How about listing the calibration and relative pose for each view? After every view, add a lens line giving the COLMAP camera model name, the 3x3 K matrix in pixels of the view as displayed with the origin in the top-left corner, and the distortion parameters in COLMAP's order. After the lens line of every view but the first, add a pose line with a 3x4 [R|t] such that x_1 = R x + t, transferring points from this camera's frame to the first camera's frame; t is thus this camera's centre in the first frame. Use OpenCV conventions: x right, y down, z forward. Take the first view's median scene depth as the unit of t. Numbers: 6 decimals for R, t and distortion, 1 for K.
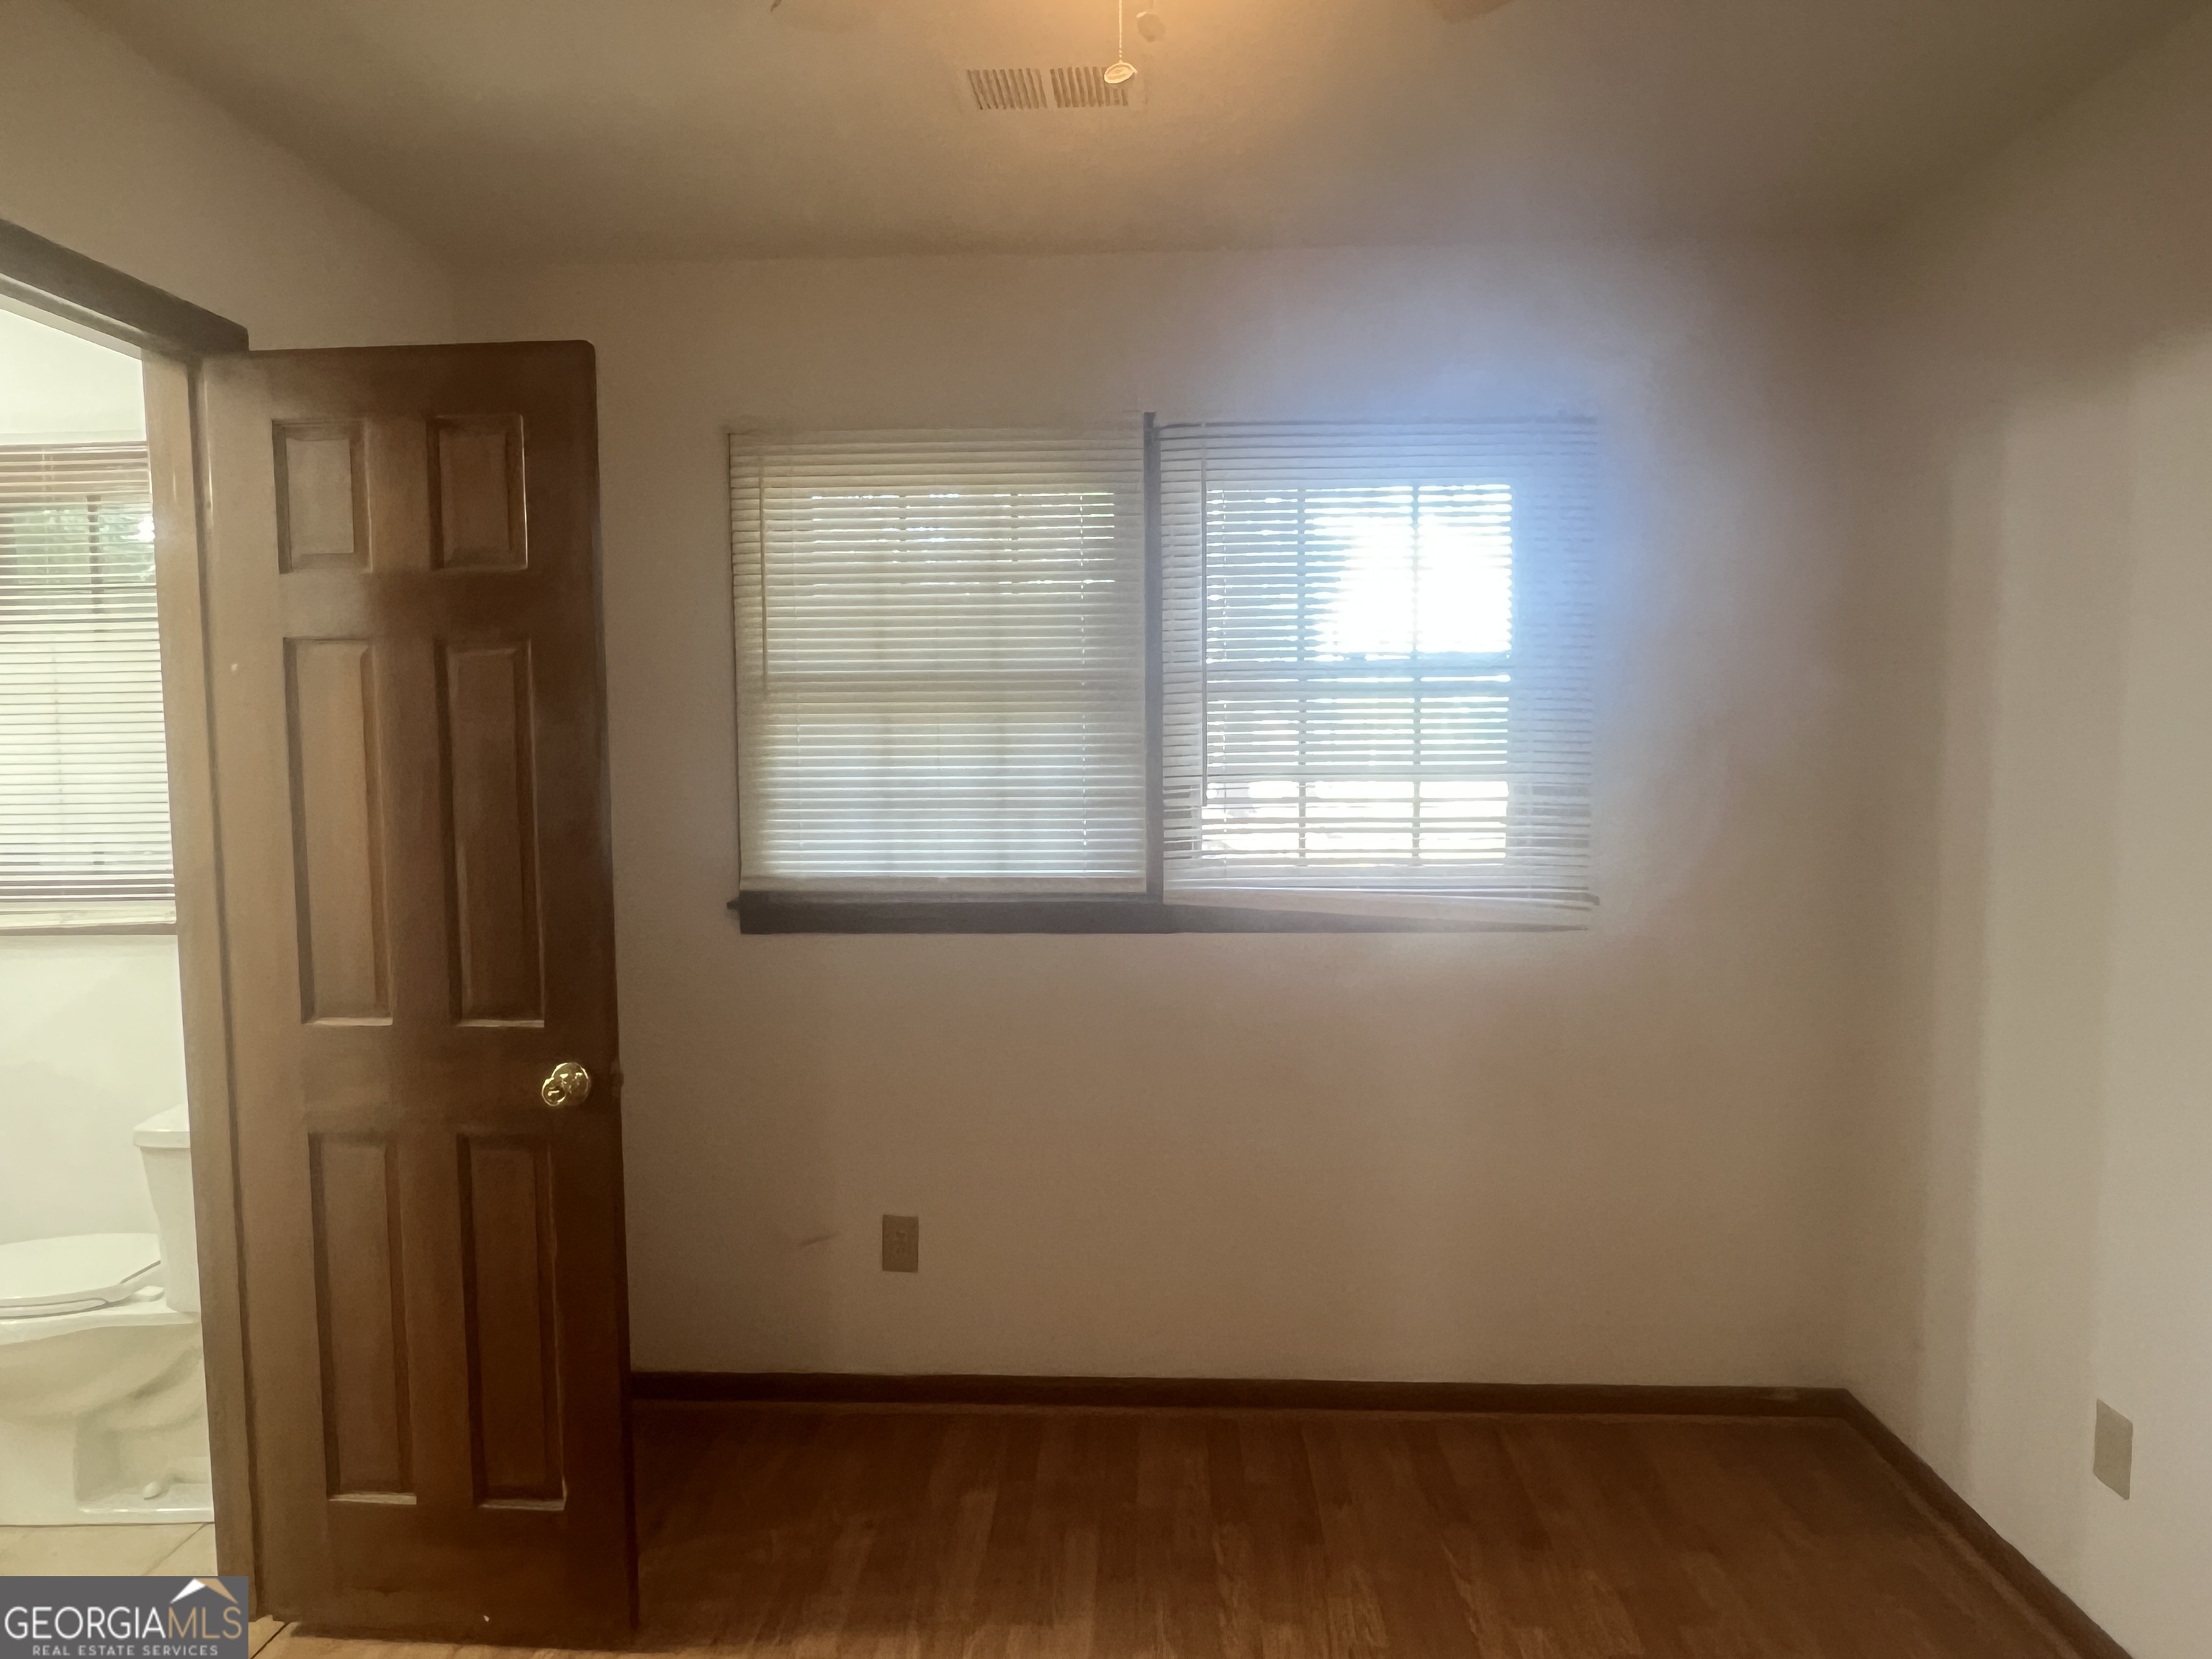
lens RADIAL K [[1463.0, 0, 1106.0], [0, 1463.0, 829.5], [0, 0, 1]] dist [-0.006333, 0.003589]
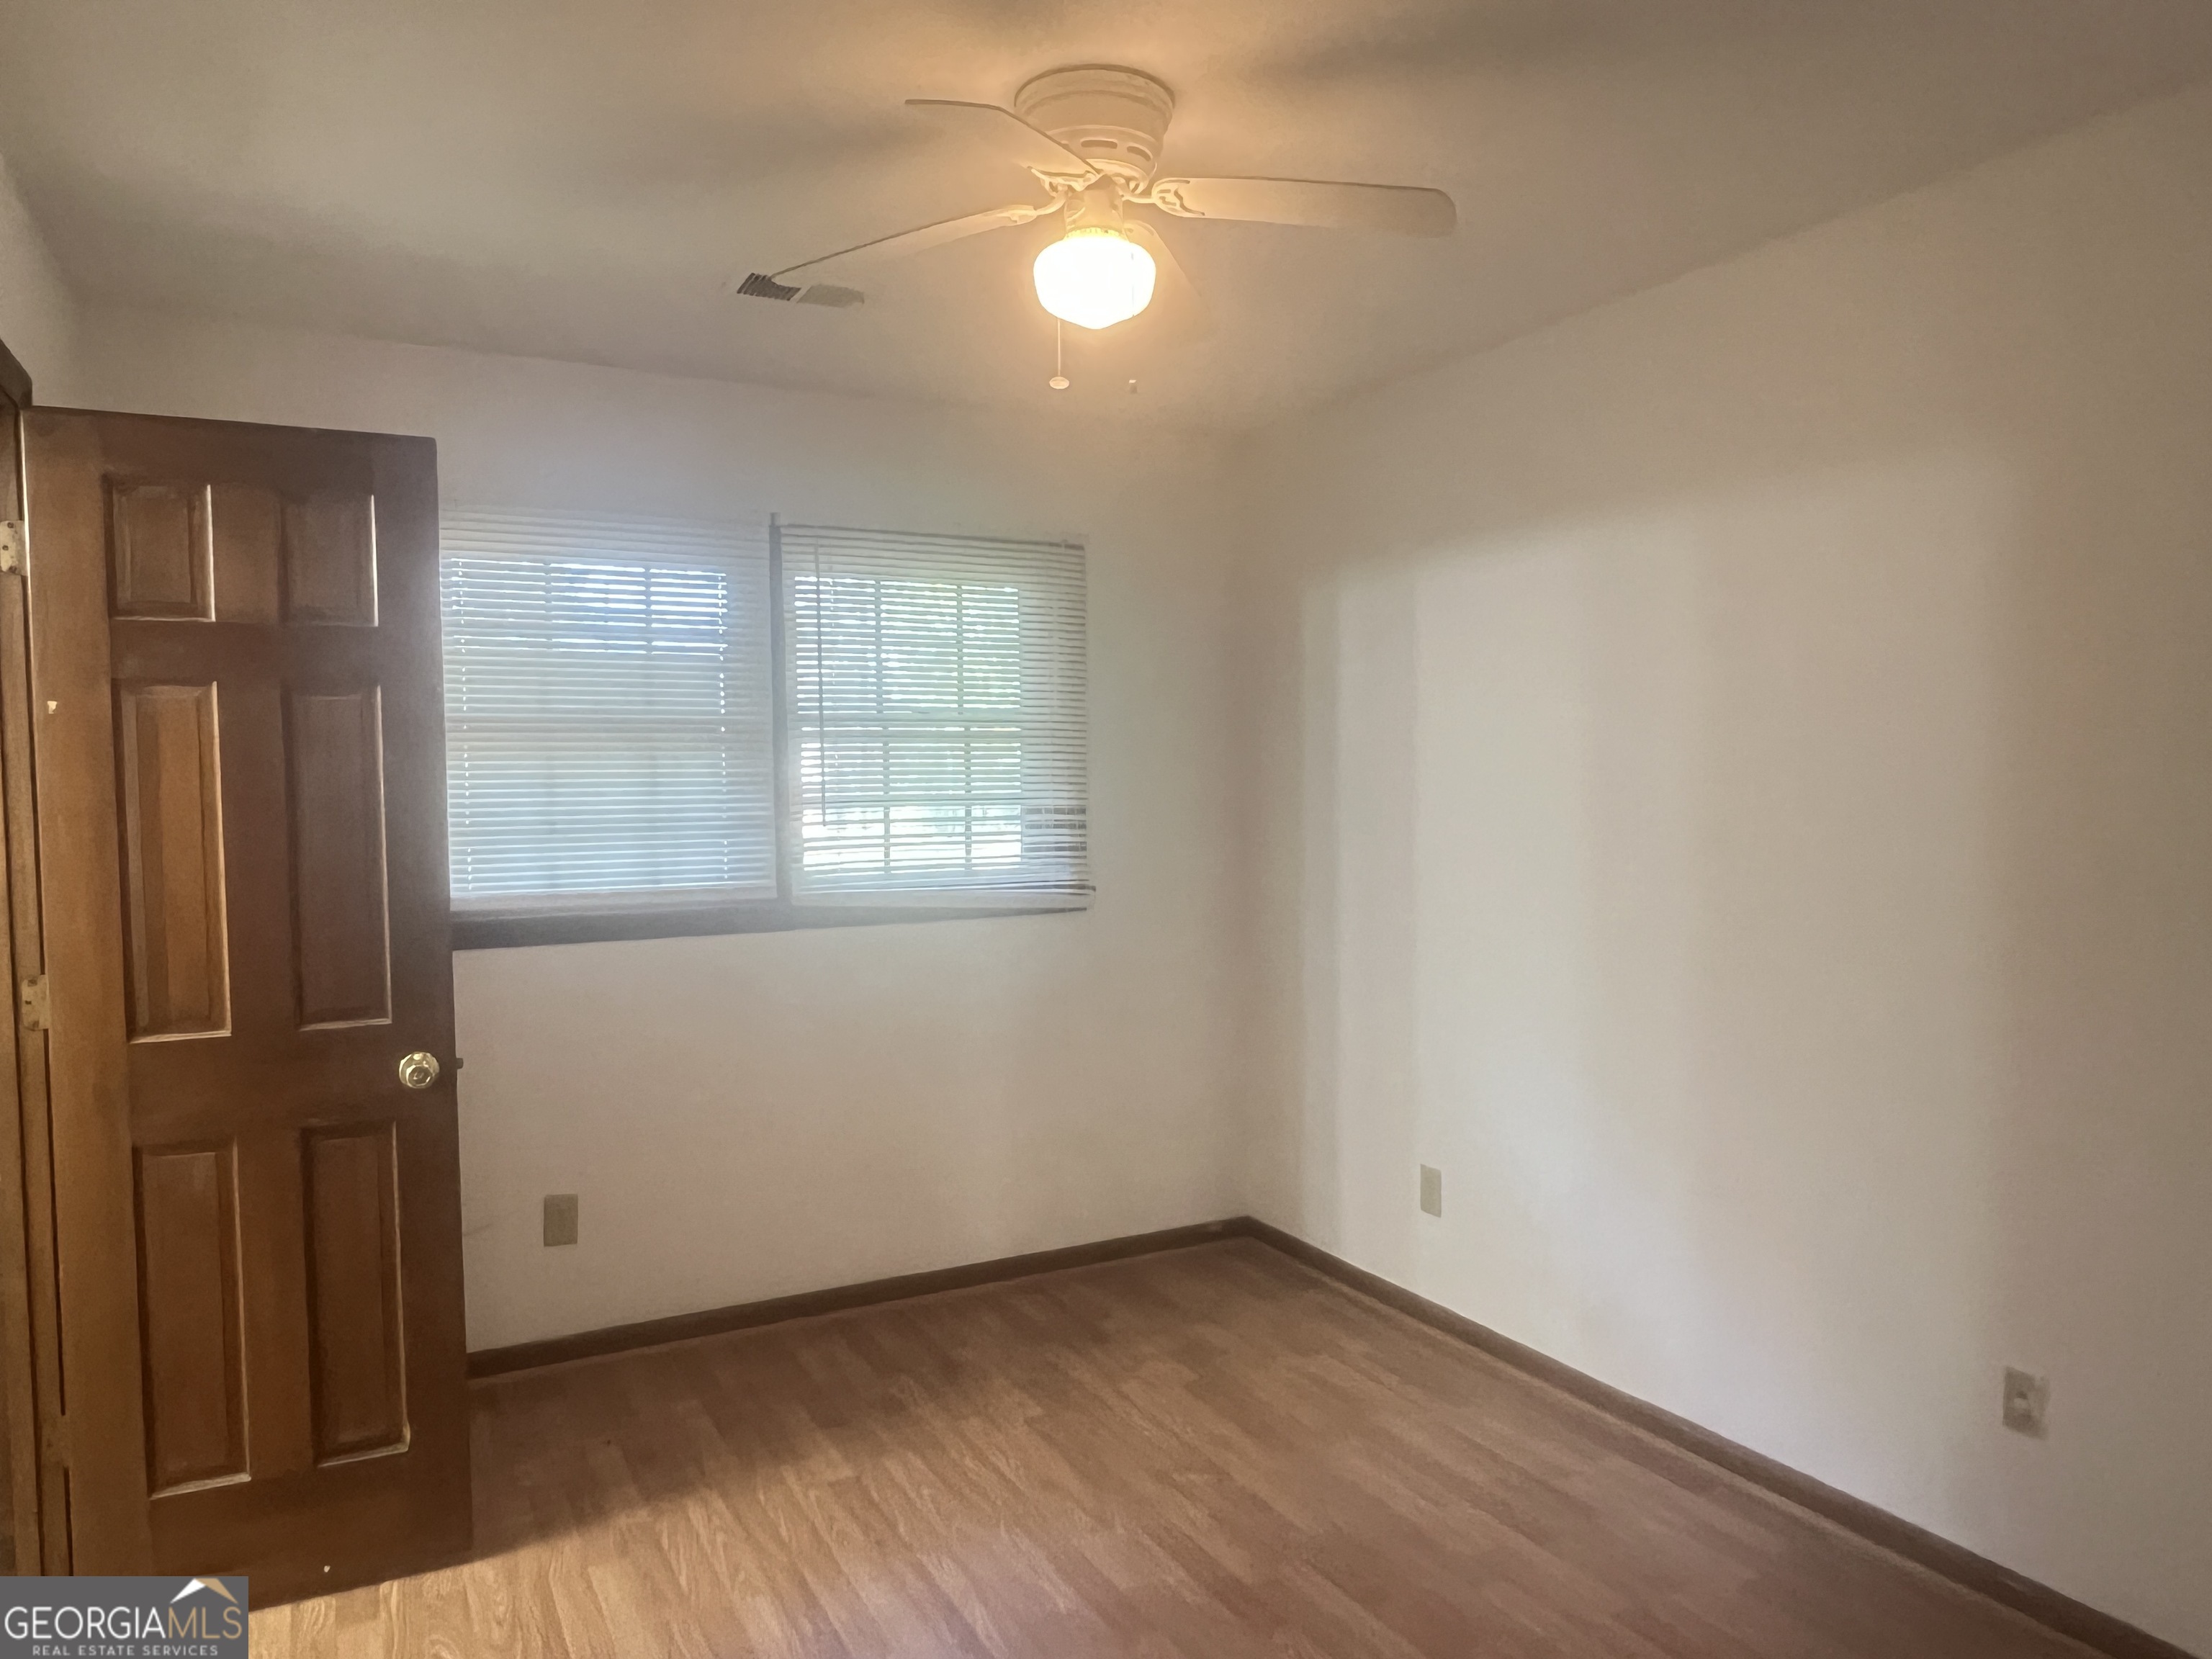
lens RADIAL K [[1463.0, 0, 1106.0], [0, 1463.0, 829.5], [0, 0, 1]] dist [-0.006333, 0.003589]
pose [[0.859470, -0.021904, 0.510716, -0.362931], [0.037799, 0.999070, -0.020763, 0.021414], [-0.509786, 0.037150, 0.859499, -0.206600]]
